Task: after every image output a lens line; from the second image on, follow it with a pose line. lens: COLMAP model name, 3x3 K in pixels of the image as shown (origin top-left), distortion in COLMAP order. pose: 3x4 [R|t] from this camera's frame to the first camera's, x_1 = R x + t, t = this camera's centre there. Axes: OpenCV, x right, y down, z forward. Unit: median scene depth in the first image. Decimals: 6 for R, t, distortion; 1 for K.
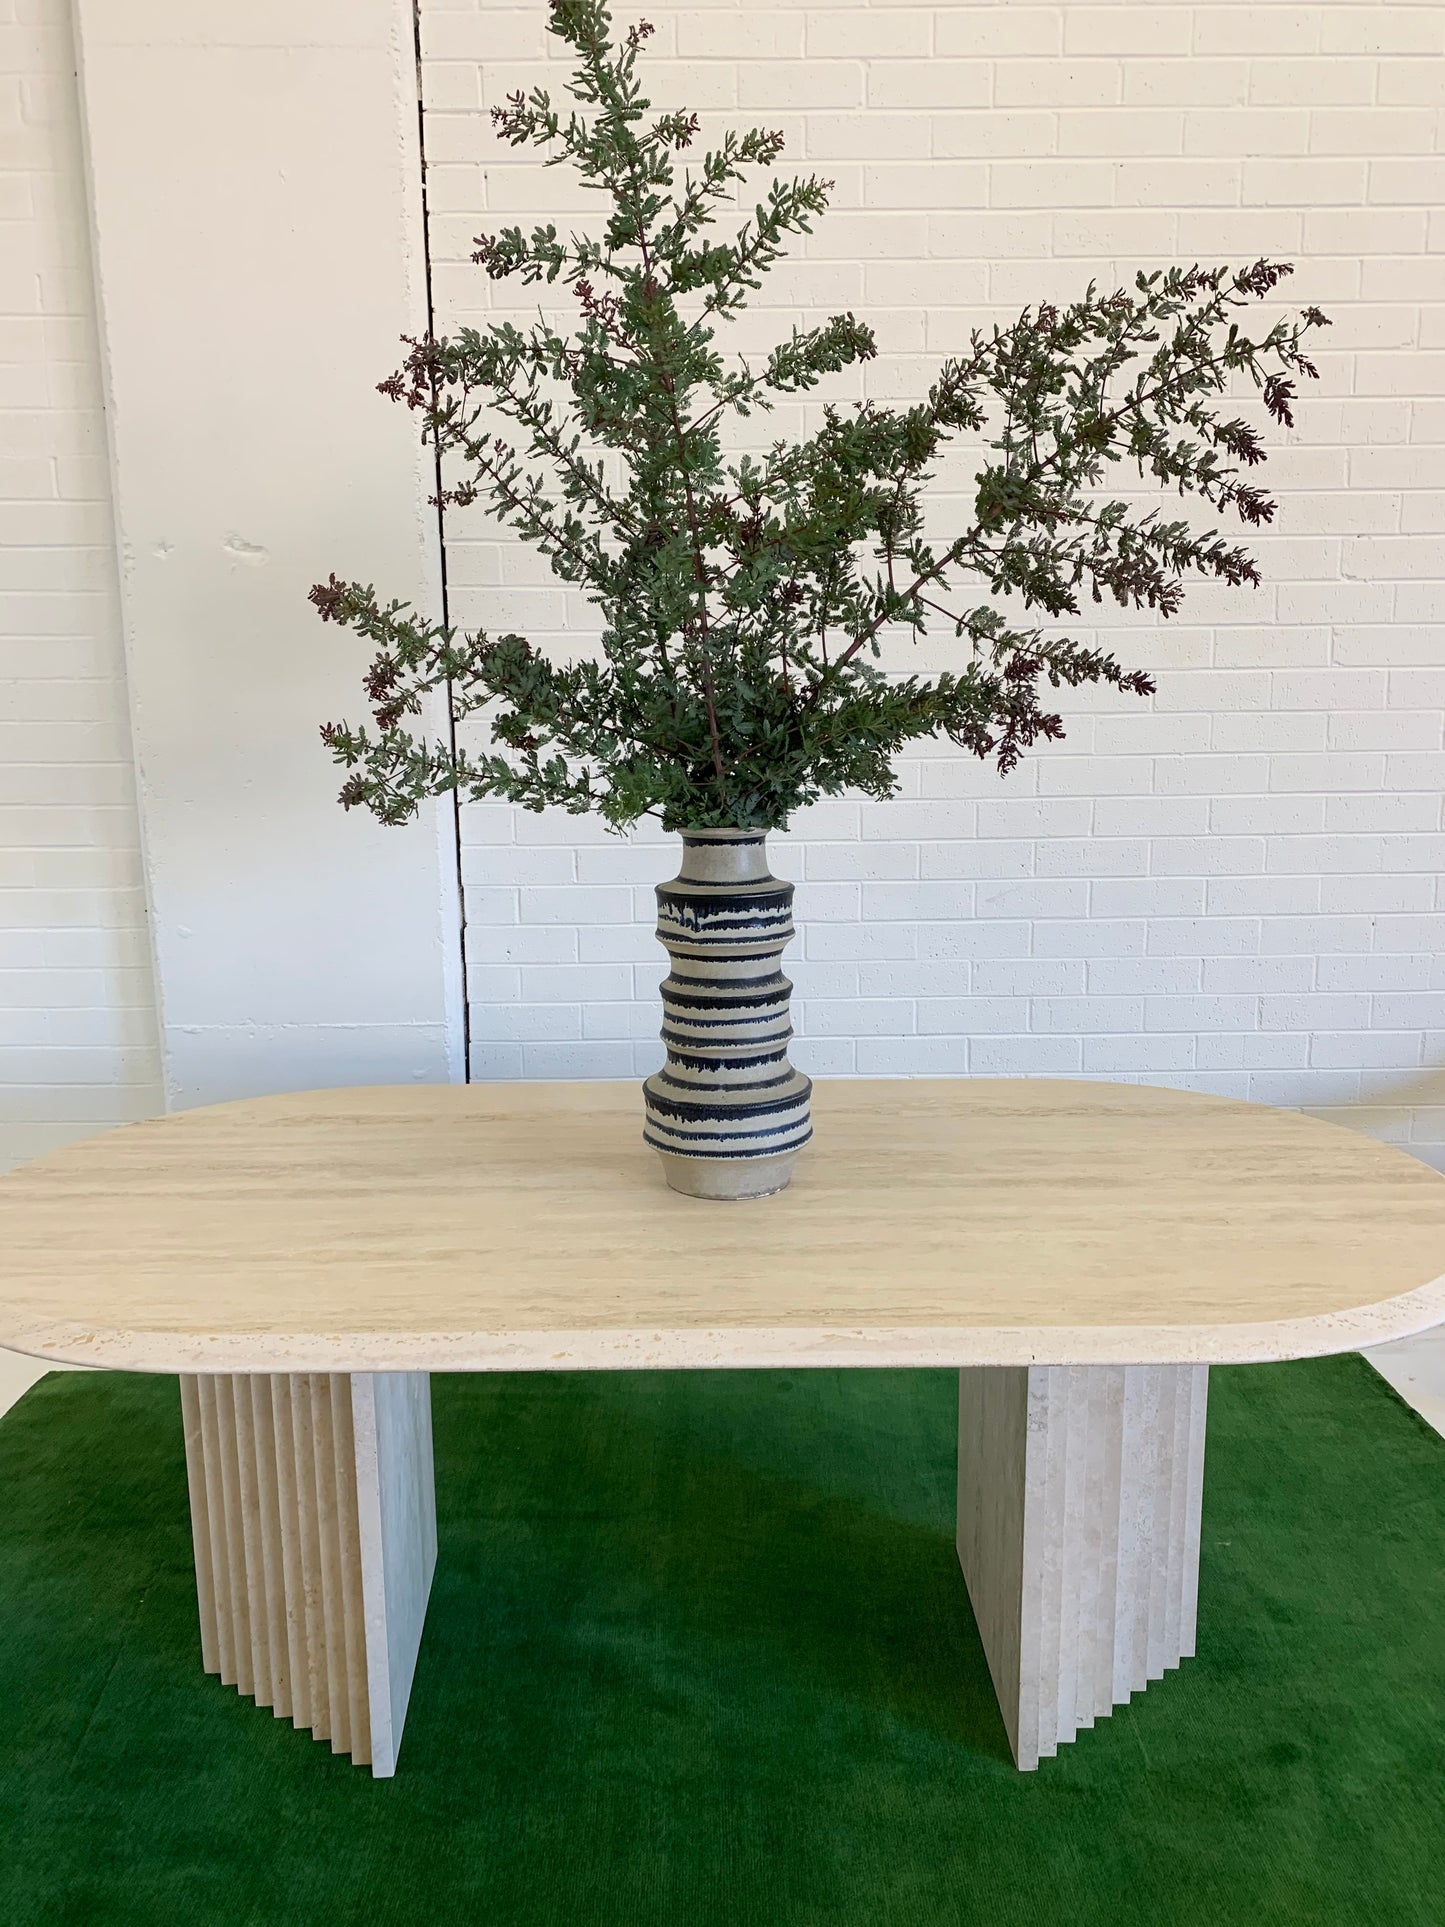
lens RADIAL K [[1462.3, 0, 715.6], [0, 1462.3, 951.1], [0, 0, 1]] dist [0.035978, -0.032592]
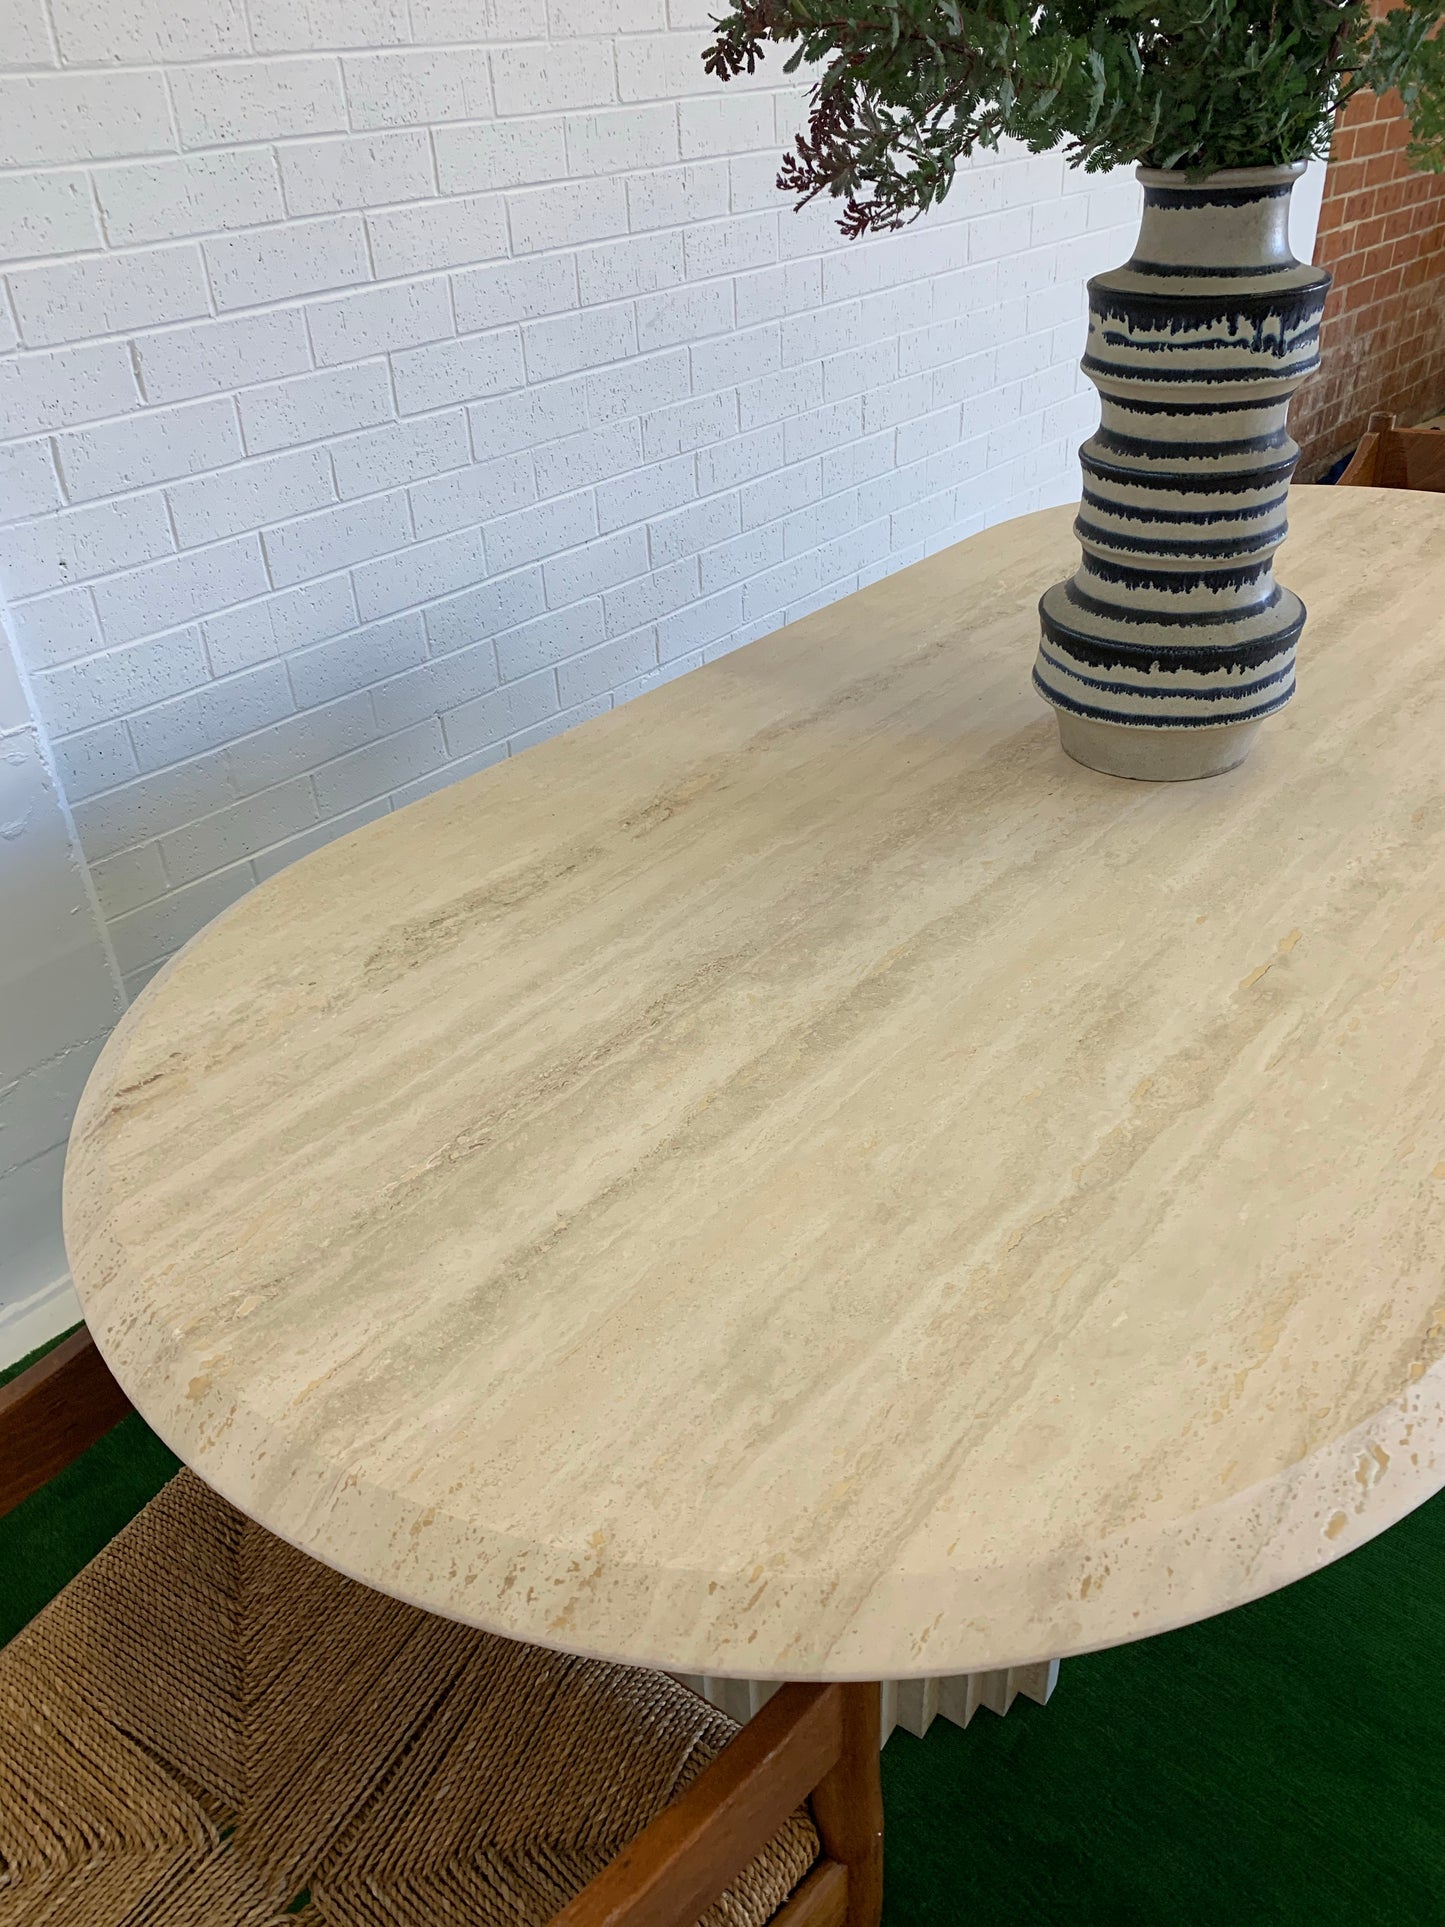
lens RADIAL K [[1483.1, 0, 708.1], [0, 1483.1, 947.3], [0, 0, 1]] dist [-0.003080, -0.000219]
pose [[0.655365, -0.416847, 0.629869, -0.630852], [0.183347, 0.896774, 0.402716, -0.081030], [-0.732721, -0.148441, 0.664142, 0.699443]]
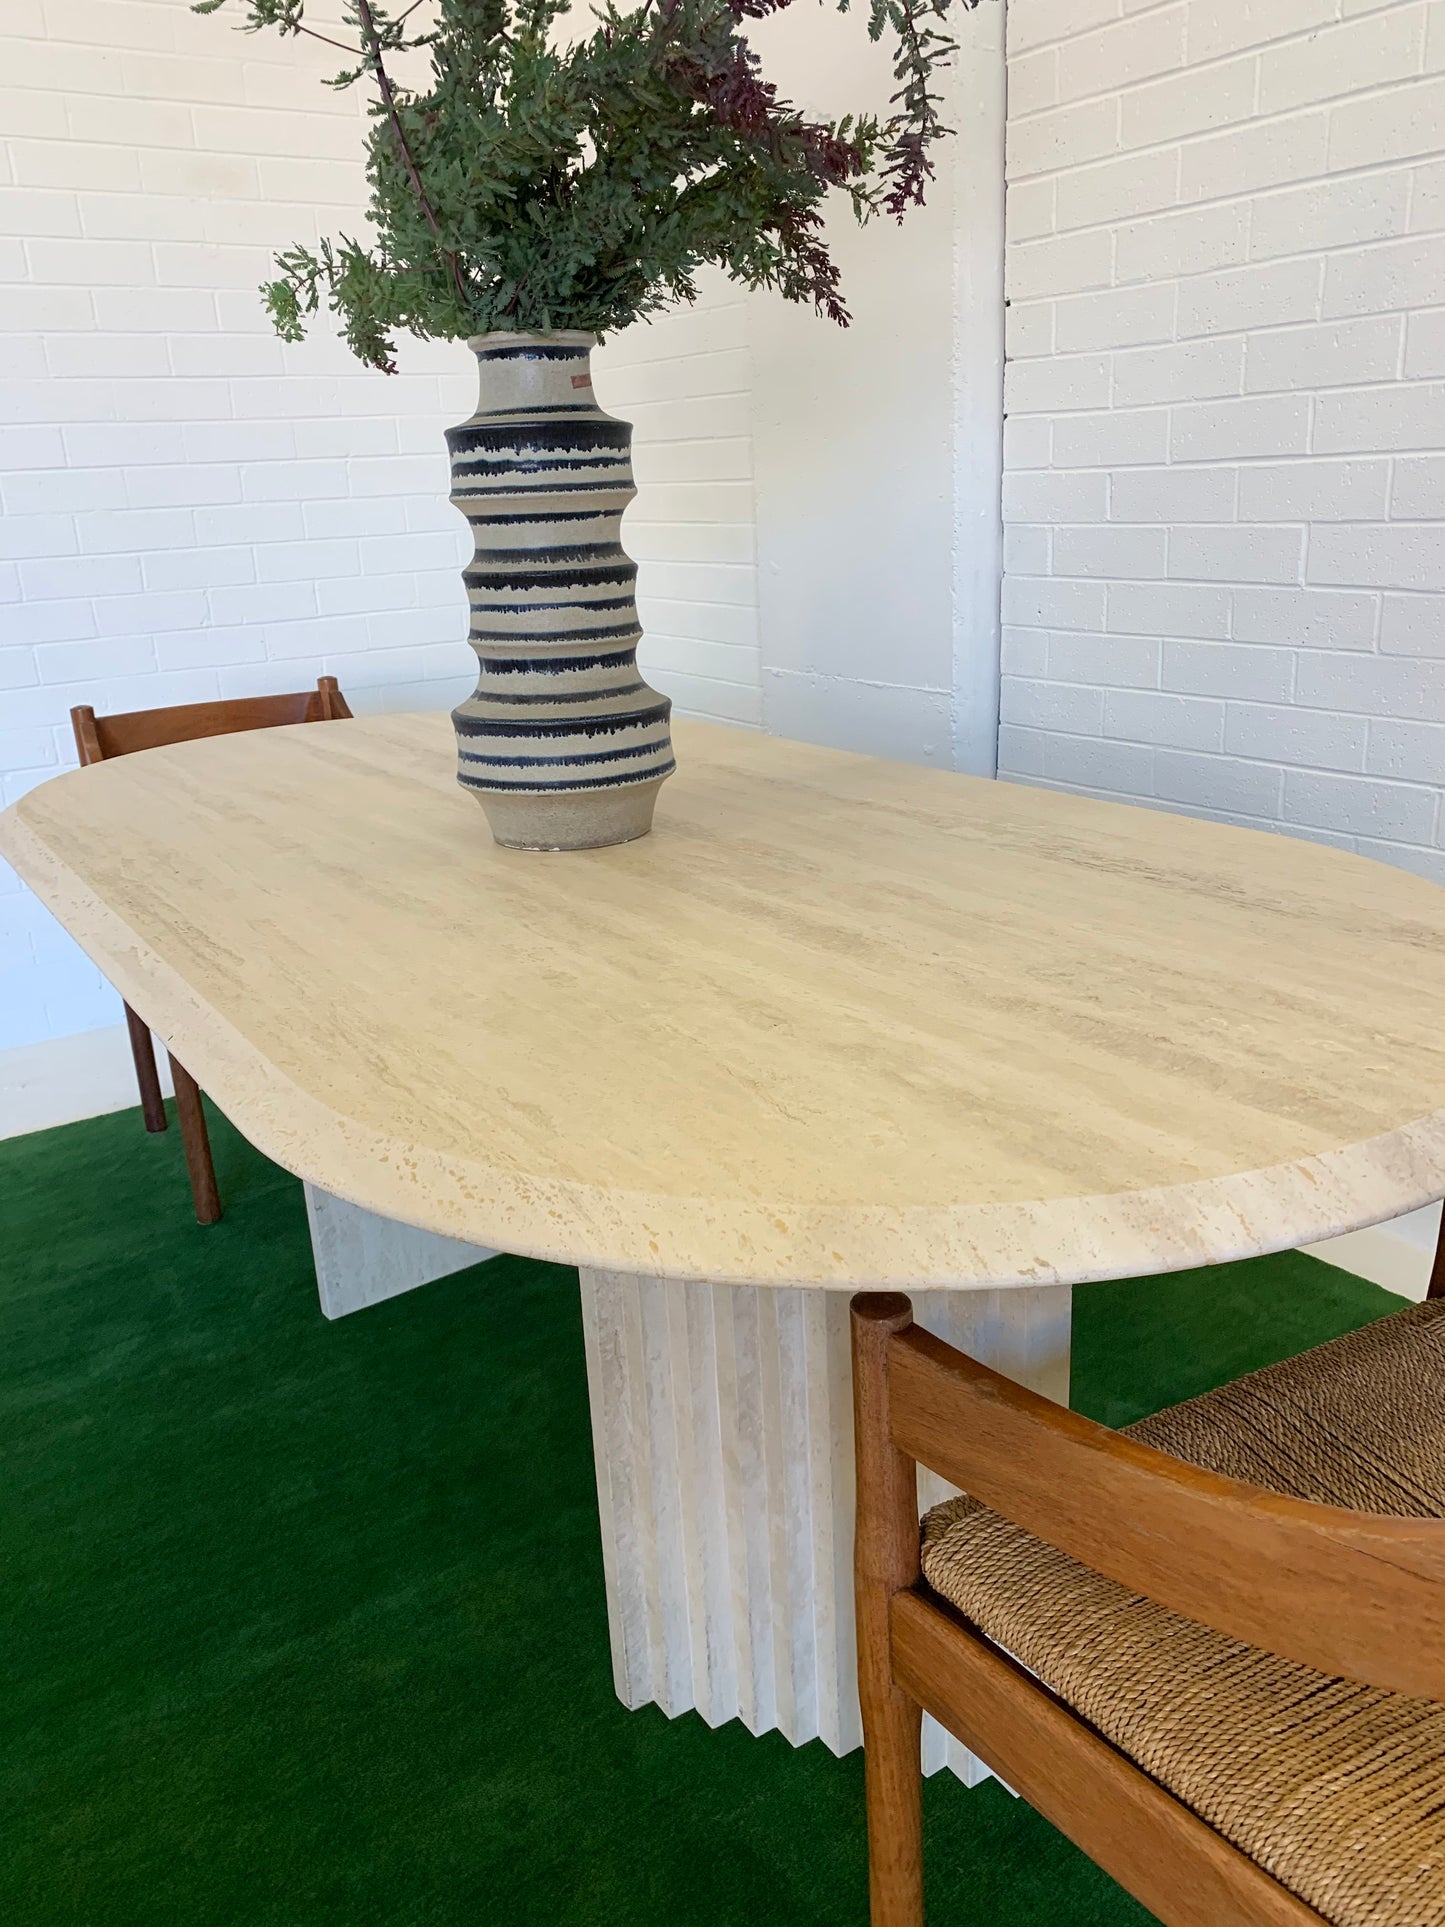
lens RADIAL K [[1465.8, 0, 723.6], [0, 1465.8, 952.3], [0, 0, 1]] dist [0.029715, -0.025054]
pose [[0.553487, 0.242263, -0.796844, 0.718909], [-0.113821, 0.969785, 0.215782, 0.041338], [0.825044, -0.028735, 0.564338, 0.642948]]
